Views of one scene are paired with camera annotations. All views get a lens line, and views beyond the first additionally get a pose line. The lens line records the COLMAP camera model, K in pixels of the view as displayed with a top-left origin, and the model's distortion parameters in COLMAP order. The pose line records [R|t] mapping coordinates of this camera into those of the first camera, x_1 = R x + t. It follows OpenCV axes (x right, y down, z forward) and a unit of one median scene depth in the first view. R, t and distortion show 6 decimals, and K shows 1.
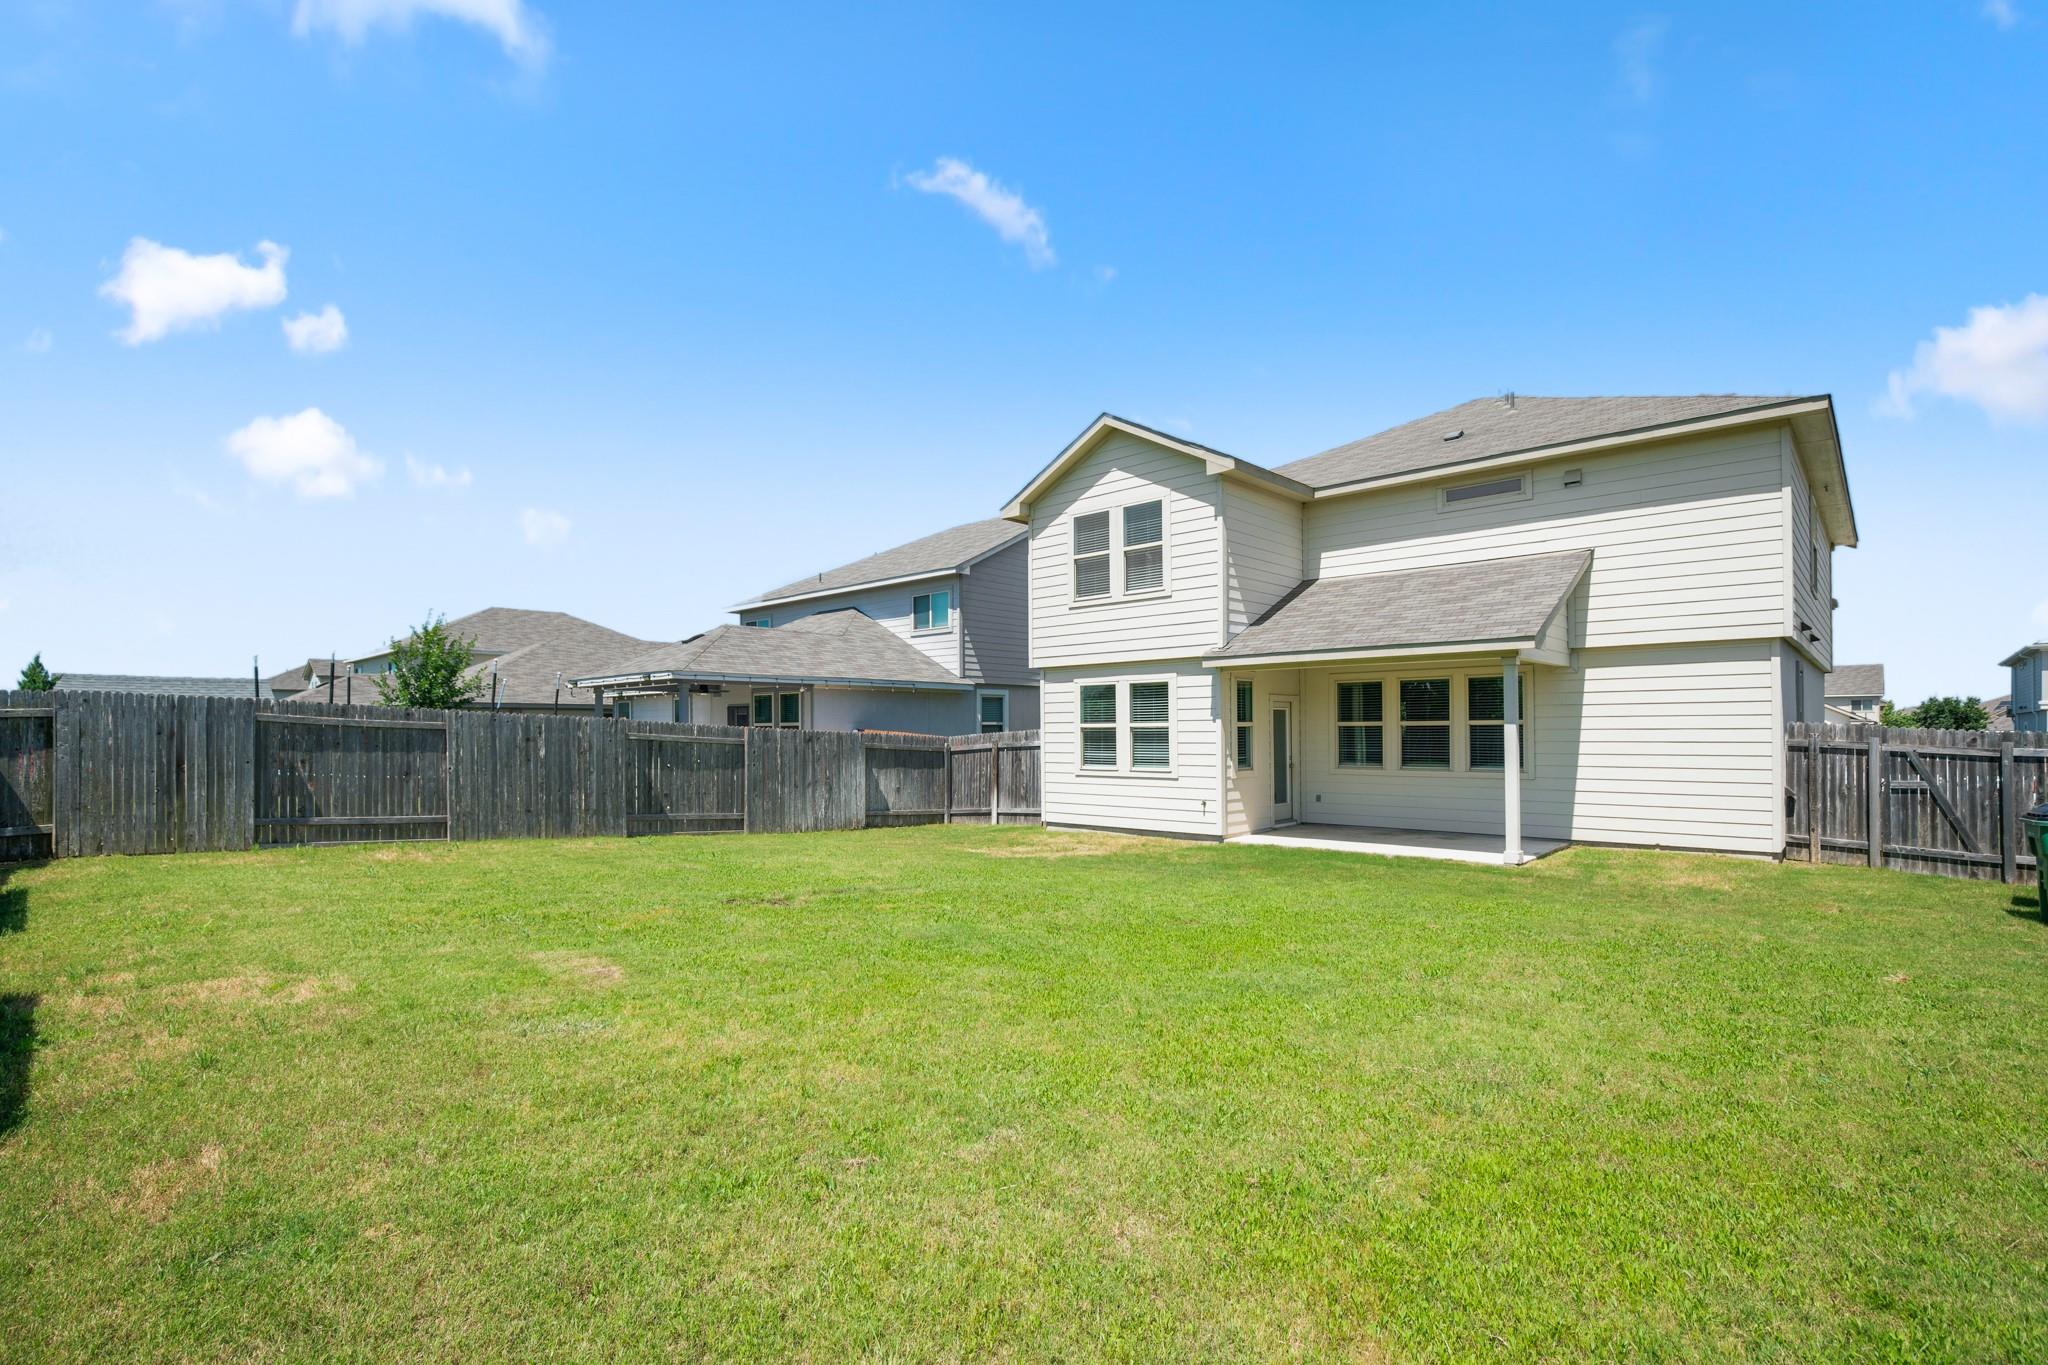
lens RADIAL K [[929.8, 0, 1037.9], [0, 929.8, 692.8], [0, 0, 1]] dist [-0.022076, 0.000239]
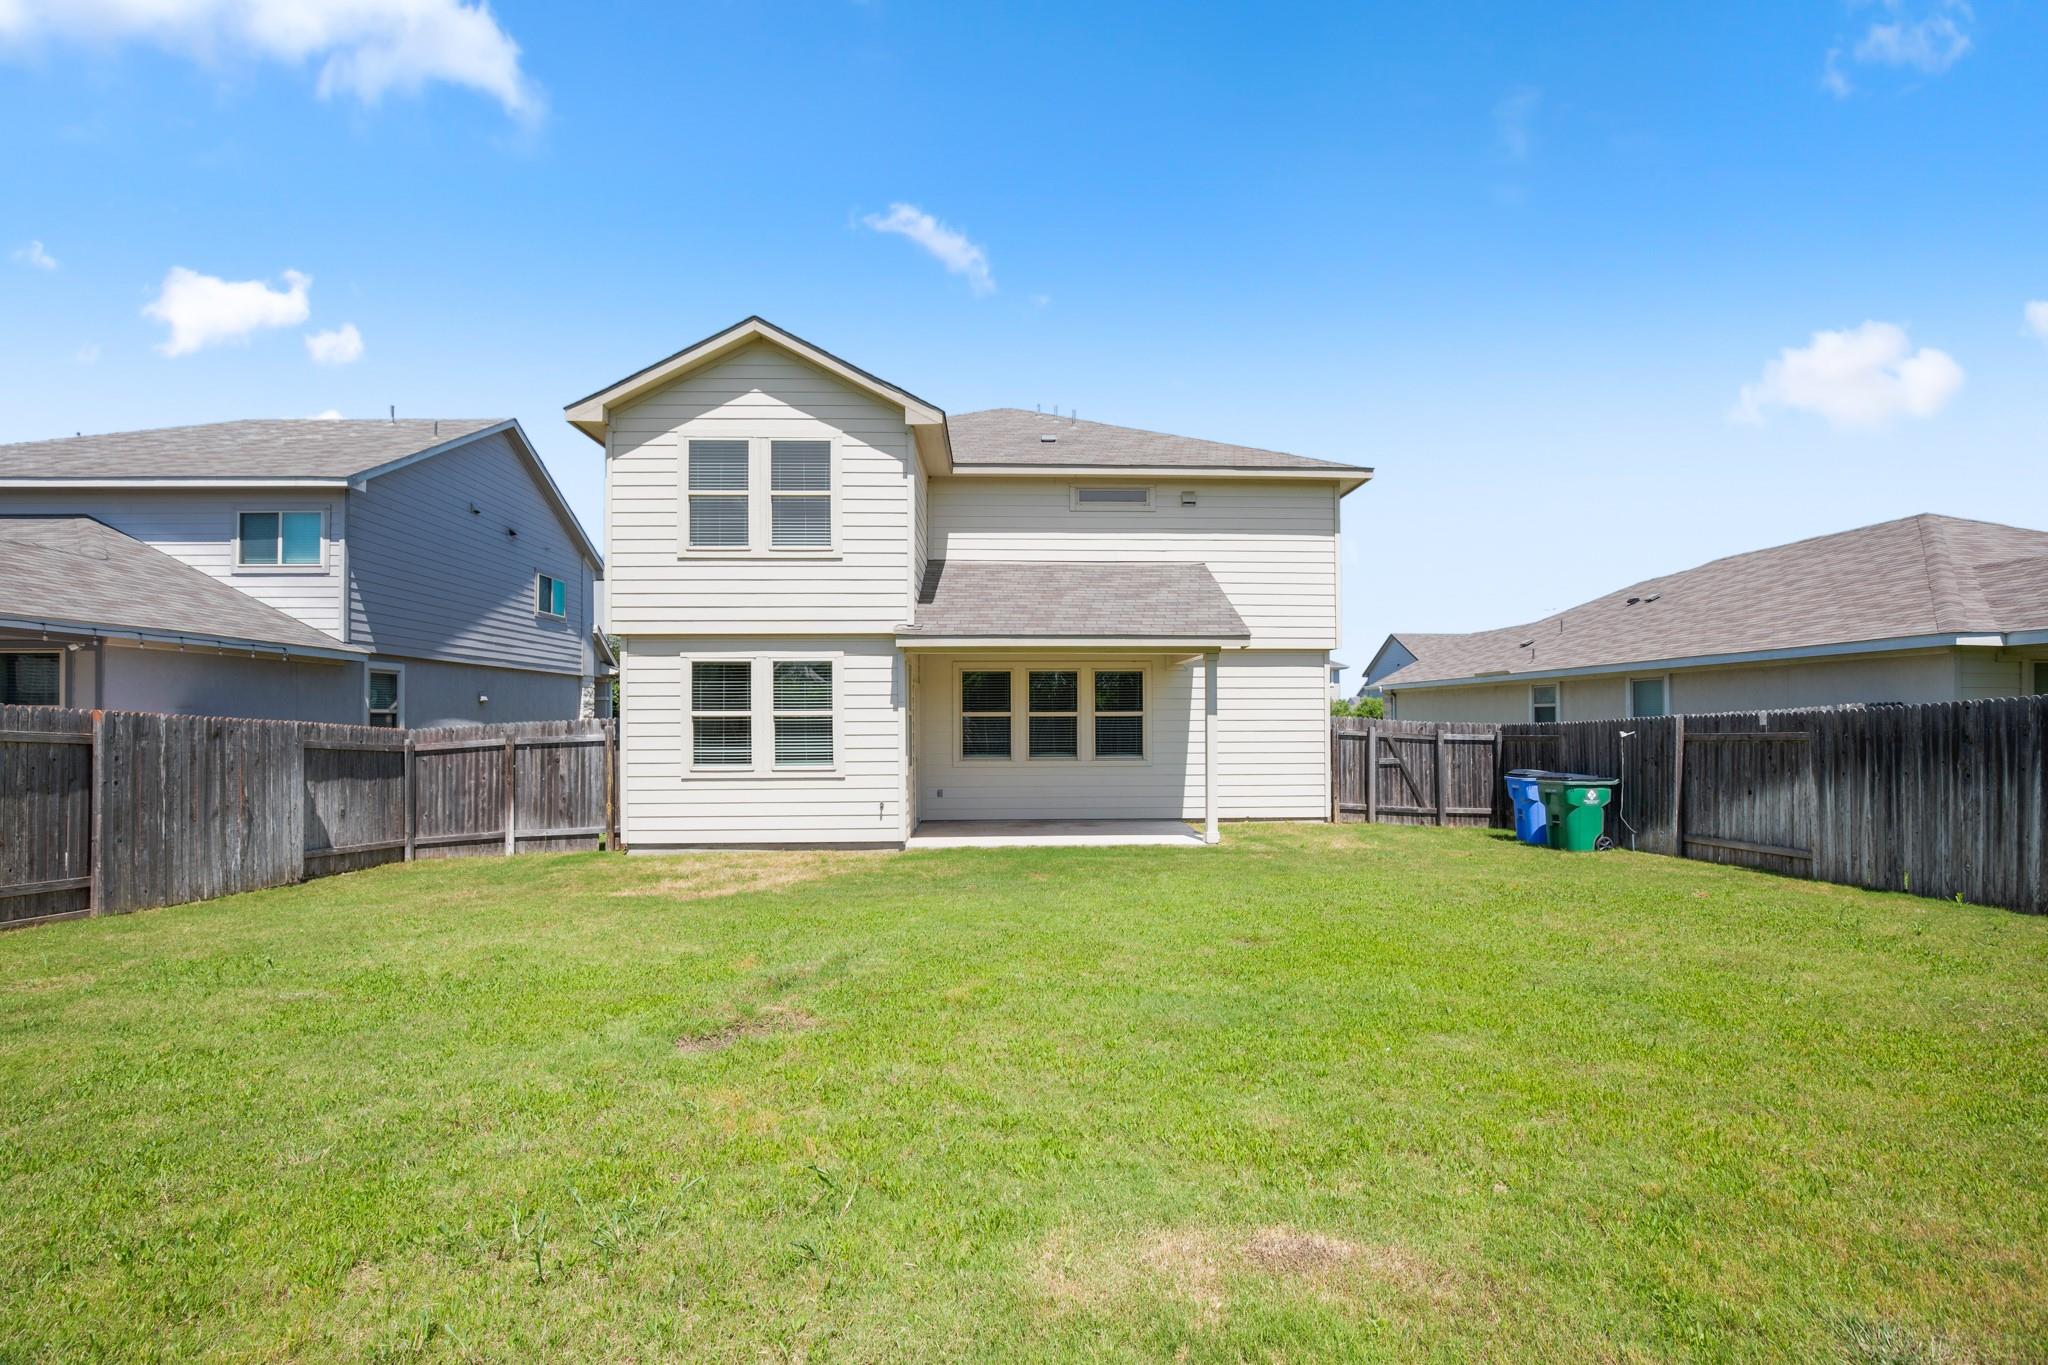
lens RADIAL K [[929.8, 0, 1037.9], [0, 929.8, 692.8], [0, 0, 1]] dist [-0.022076, 0.000239]
pose [[0.713098, 0.024502, 0.700636, -0.294353], [-0.028452, 0.999577, -0.005997, 0.015056], [-0.700487, -0.015658, 0.713493, 0.266116]]
